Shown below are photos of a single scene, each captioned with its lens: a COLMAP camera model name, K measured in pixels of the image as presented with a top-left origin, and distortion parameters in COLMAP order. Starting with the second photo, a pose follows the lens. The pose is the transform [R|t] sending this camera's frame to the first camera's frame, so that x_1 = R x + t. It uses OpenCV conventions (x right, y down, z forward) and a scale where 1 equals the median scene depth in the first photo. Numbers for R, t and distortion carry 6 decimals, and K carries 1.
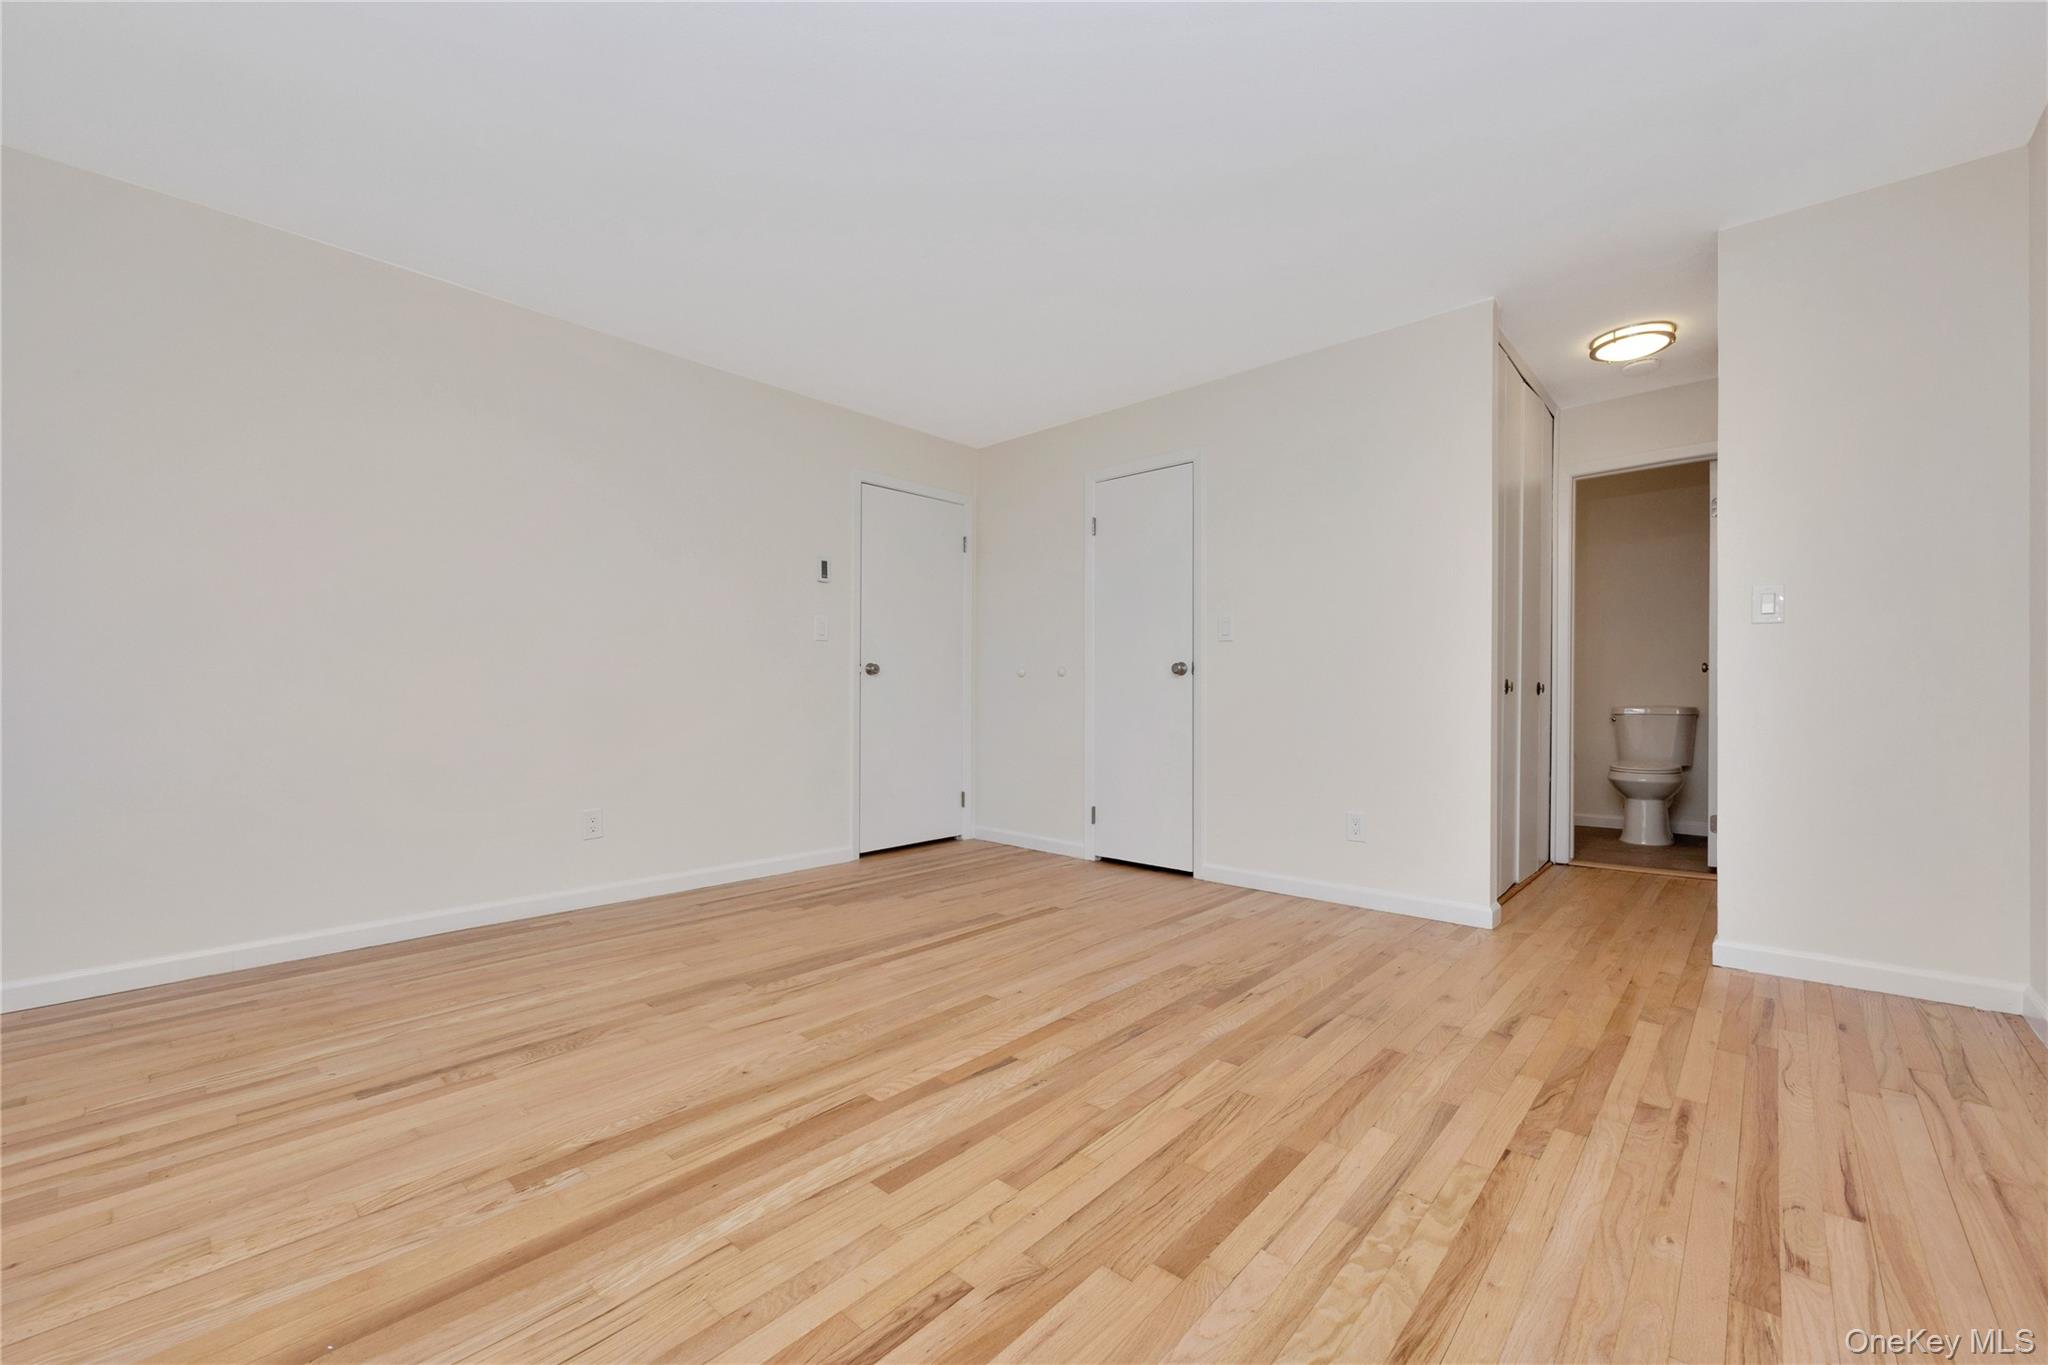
lens RADIAL K [[824.2, 0, 1024.0], [0, 824.2, 682.5], [0, 0, 1]] dist [-0.003983, 0.000082]
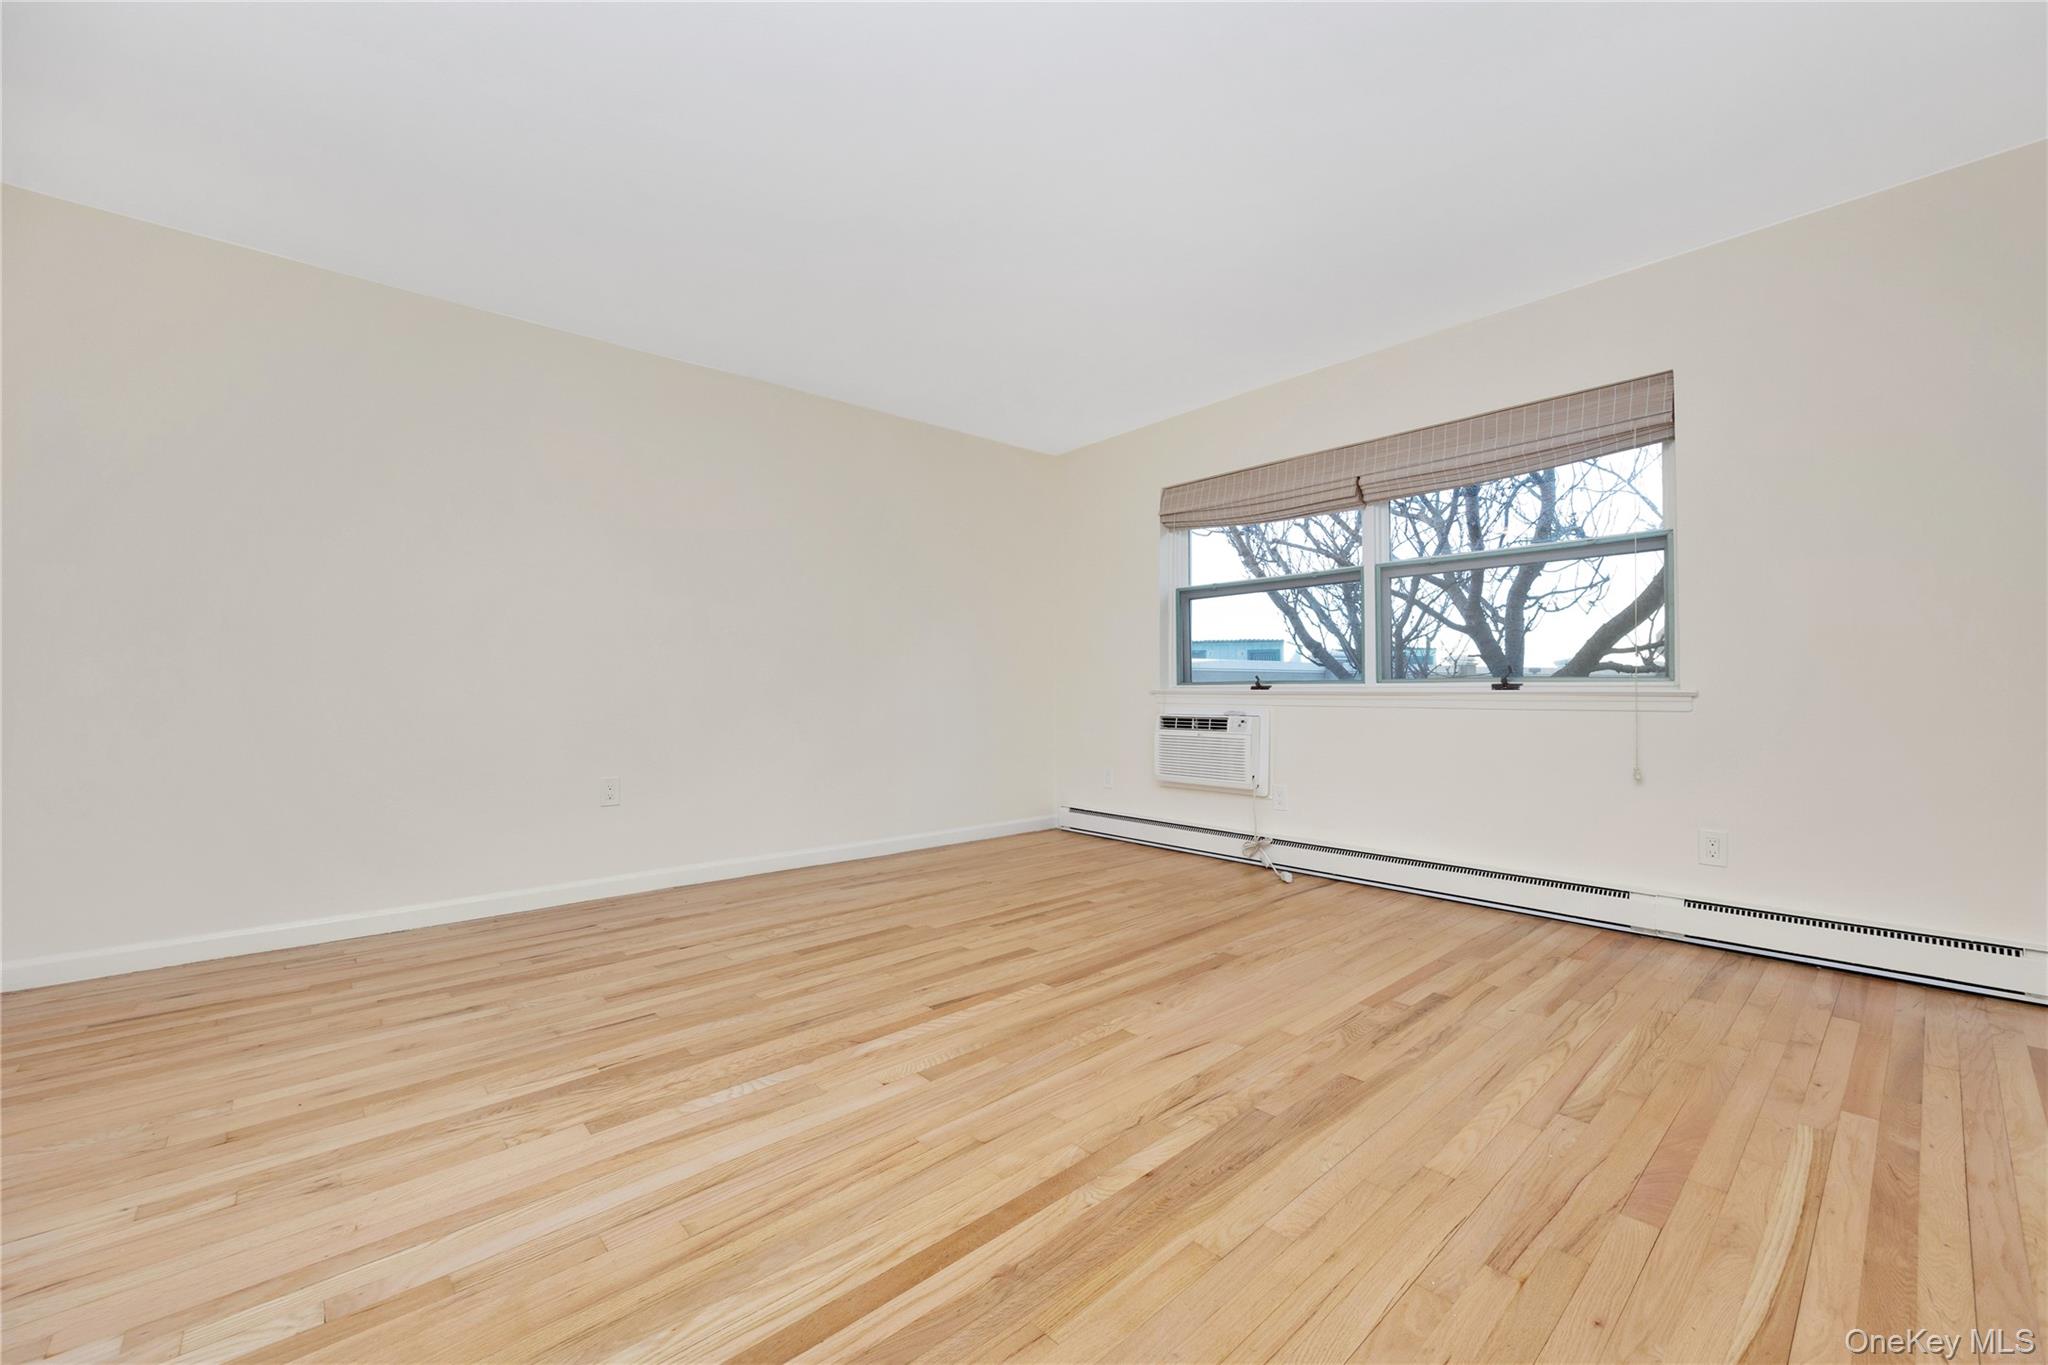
lens RADIAL K [[824.2, 0, 1024.0], [0, 824.2, 682.5], [0, 0, 1]] dist [-0.003983, 0.000082]
pose [[-0.995135, 0.005793, 0.098354, -0.248602], [0.004114, 0.999843, -0.017263, 0.025282], [-0.098439, -0.016774, -0.995002, 2.082347]]
